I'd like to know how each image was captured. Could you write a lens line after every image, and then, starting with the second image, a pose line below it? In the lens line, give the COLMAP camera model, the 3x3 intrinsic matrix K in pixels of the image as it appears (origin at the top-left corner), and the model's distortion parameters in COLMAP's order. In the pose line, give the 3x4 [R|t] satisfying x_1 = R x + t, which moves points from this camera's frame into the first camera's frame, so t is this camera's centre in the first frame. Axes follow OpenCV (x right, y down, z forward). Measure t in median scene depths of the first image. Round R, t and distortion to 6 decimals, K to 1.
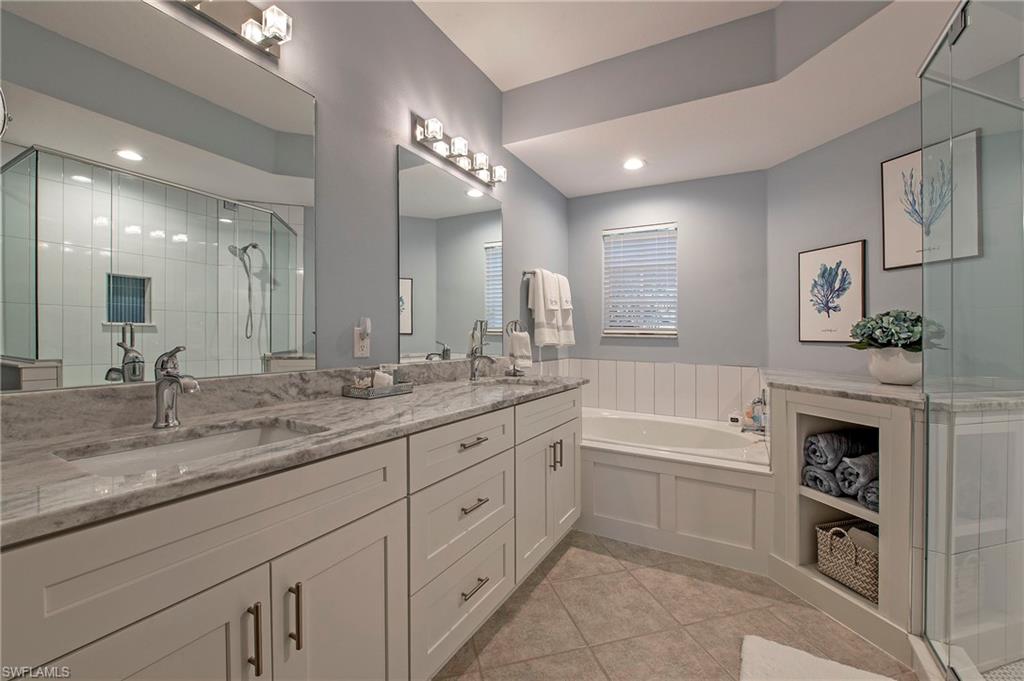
lens RADIAL K [[410.4, 0, 510.2], [0, 410.4, 334.5], [0, 0, 1]] dist [-0.003398, -0.002829]
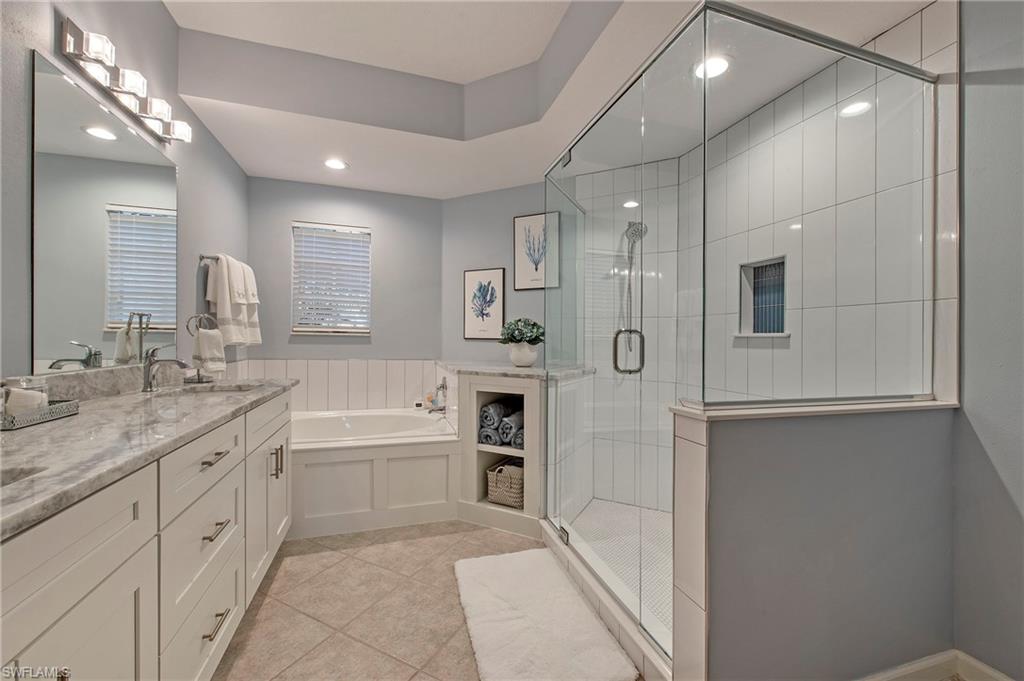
lens RADIAL K [[410.4, 0, 520.9], [0, 410.4, 337.1], [0, 0, 1]] dist [-0.003398, -0.002829]
pose [[0.680361, -0.002736, 0.732872, -0.192409], [-0.006315, 0.999934, 0.009595, -0.003078], [-0.732850, -0.011156, 0.680298, -0.037565]]
